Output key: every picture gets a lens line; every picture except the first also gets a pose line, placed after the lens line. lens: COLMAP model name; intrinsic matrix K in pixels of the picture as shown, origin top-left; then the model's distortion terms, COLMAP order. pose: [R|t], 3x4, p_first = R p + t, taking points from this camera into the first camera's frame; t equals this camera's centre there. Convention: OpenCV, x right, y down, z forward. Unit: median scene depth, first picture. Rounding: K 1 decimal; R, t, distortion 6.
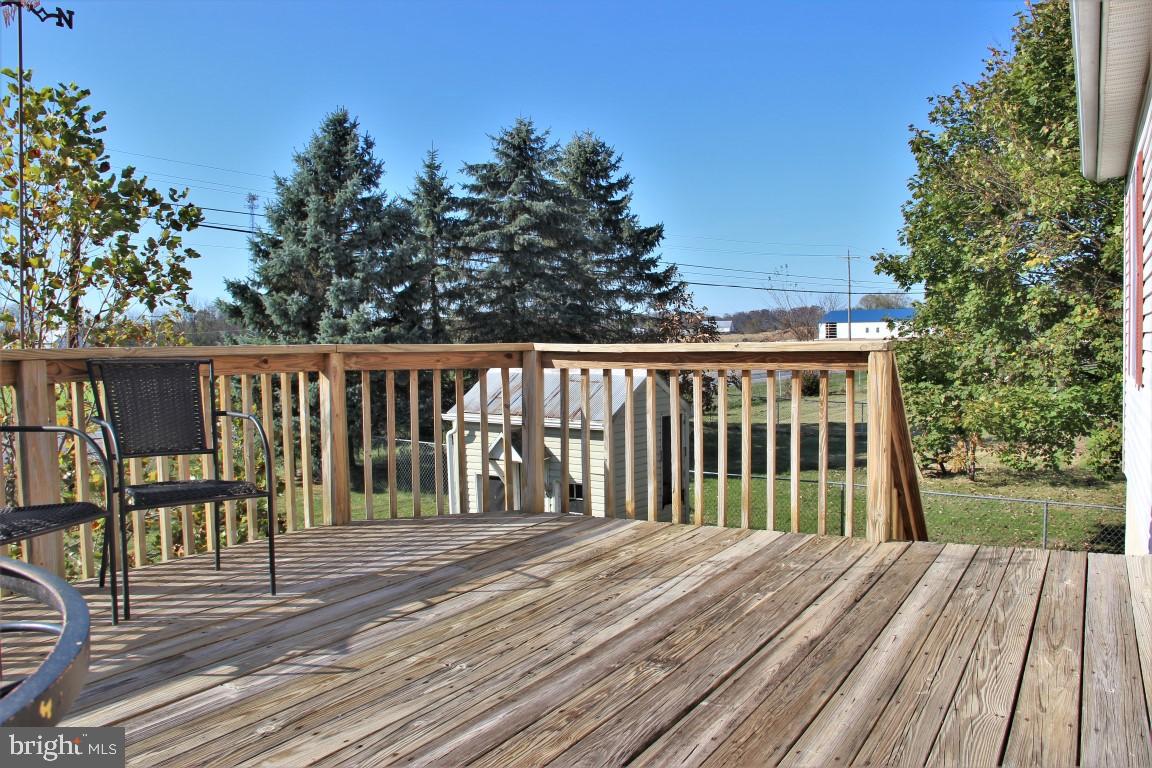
lens RADIAL K [[1008.5, 0, 578.1], [0, 1008.5, 383.2], [0, 0, 1]] dist [-0.108986, 0.011358]
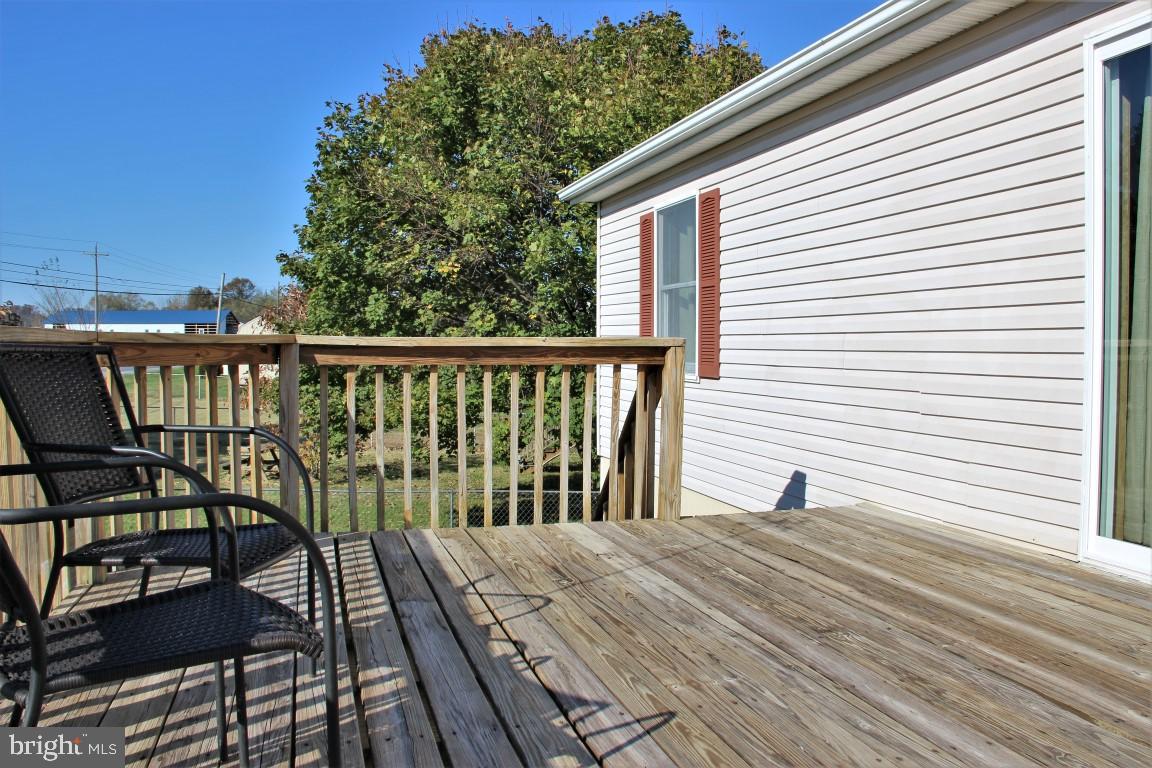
lens RADIAL K [[971.1, 0, 577.2], [0, 971.1, 411.3], [0, 0, 1]] dist [0.002513, 0.001637]
pose [[0.721842, -0.038815, 0.690969, -0.192355], [0.020881, 0.999193, 0.034315, 0.000611], [-0.691743, -0.010342, 0.722070, 0.109357]]
